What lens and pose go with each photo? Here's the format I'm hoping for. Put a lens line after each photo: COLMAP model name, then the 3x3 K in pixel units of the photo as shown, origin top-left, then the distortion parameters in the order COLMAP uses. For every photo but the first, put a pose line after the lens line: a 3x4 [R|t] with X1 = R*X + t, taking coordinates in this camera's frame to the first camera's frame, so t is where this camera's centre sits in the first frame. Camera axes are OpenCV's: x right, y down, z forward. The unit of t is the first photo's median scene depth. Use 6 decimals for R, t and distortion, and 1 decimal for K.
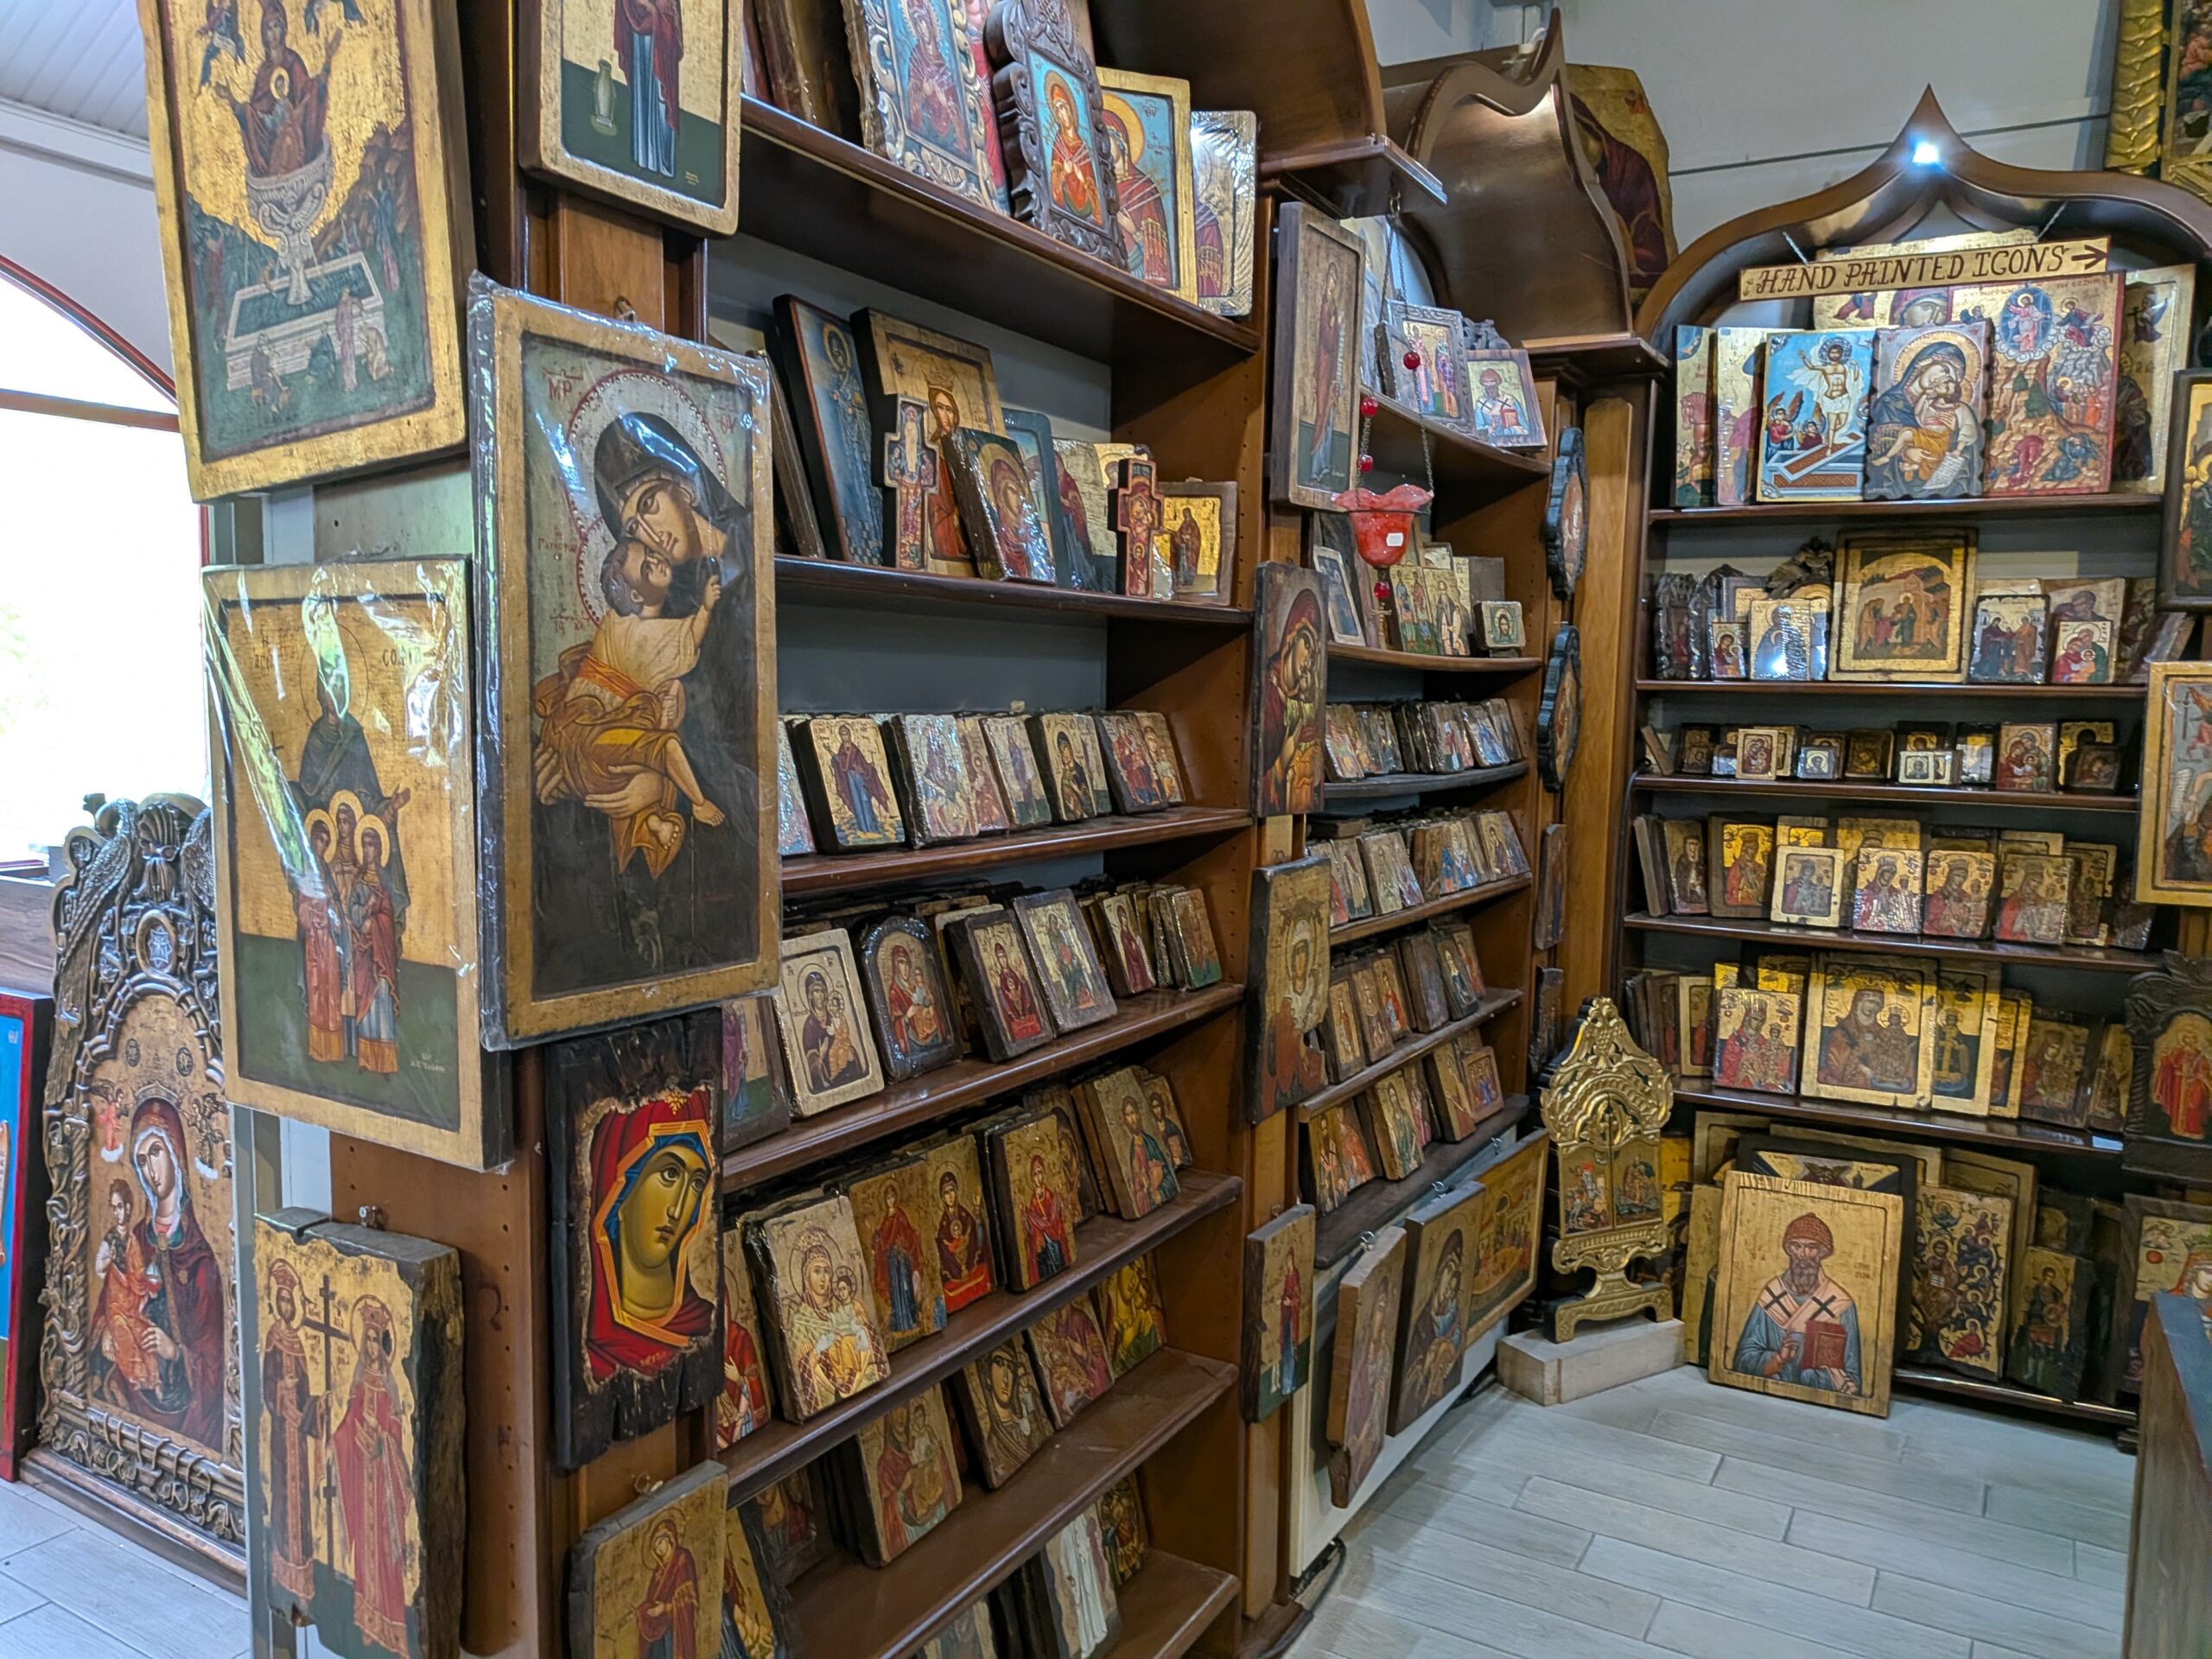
lens RADIAL K [[1572.5, 0, 1106.0], [0, 1572.5, 829.5], [0, 0, 1]] dist [0.001782, 0.002790]
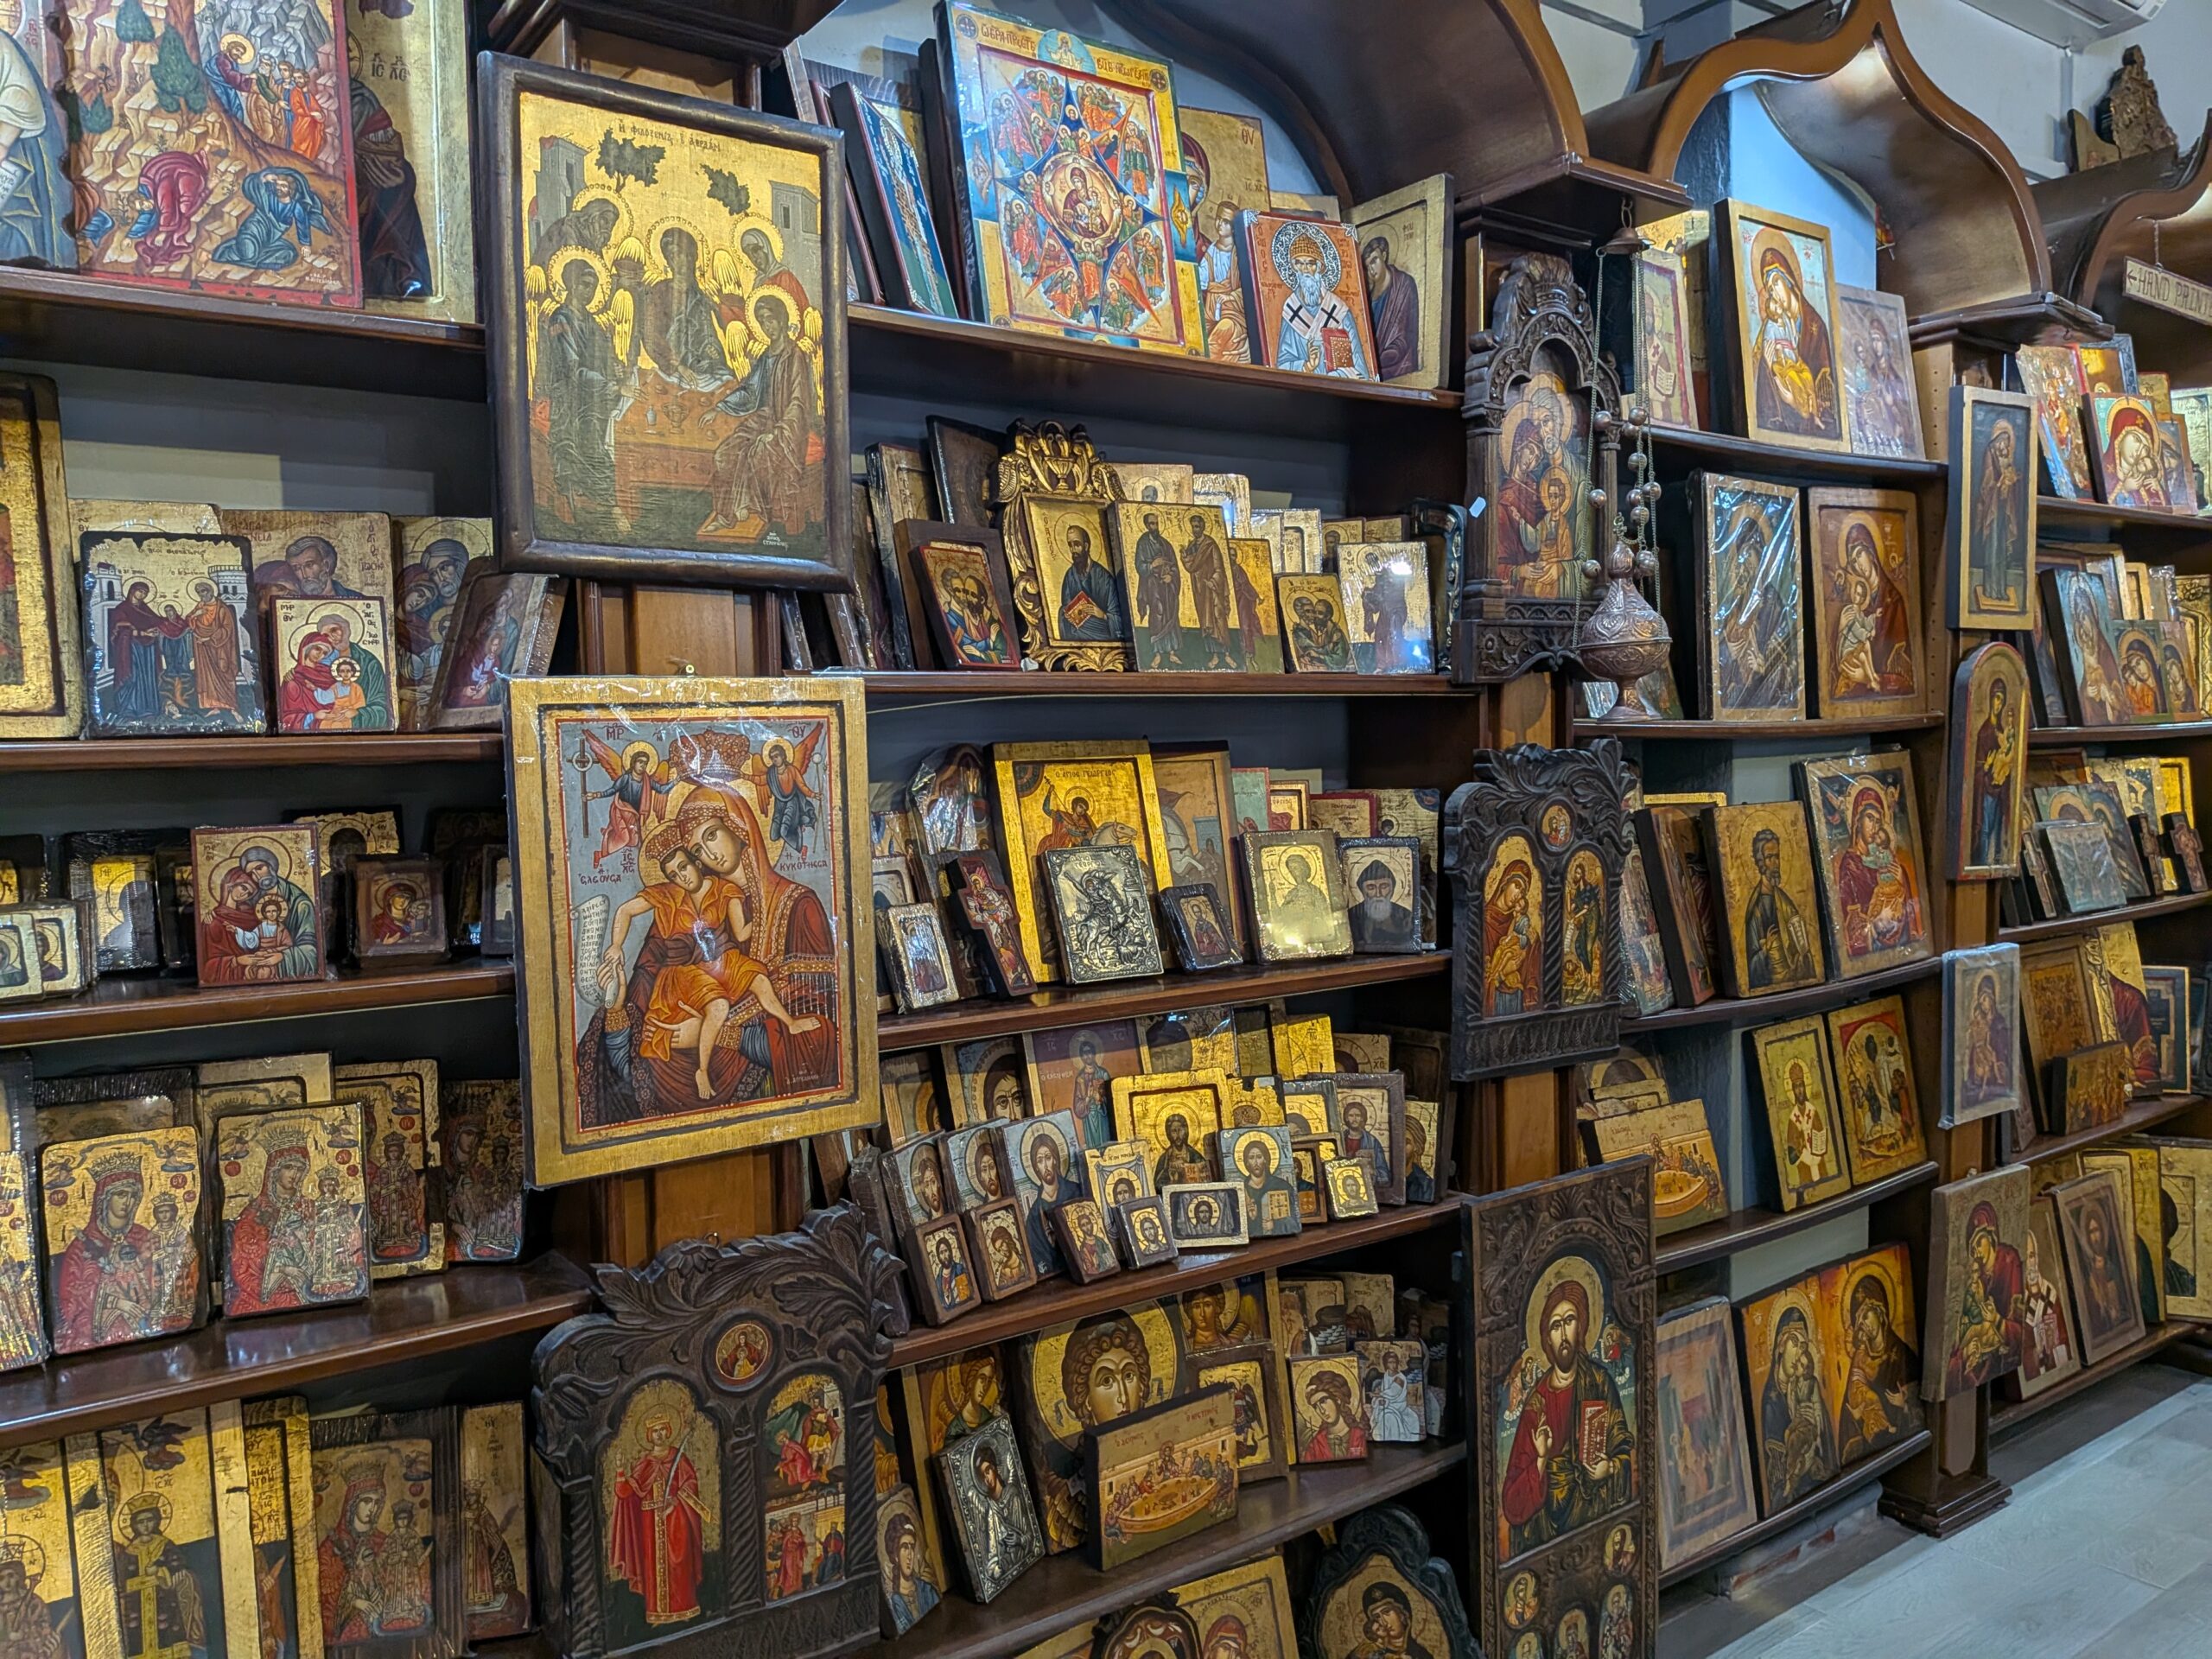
lens RADIAL K [[1604.5, 0, 1106.0], [0, 1604.5, 829.5], [0, 0, 1]] dist [-0.020594, 0.005440]
pose [[0.399804, -0.072753, 0.913709, 0.276754], [0.124770, 0.991886, 0.024384, -0.047299], [-0.908069, 0.104255, 0.405637, 0.603846]]
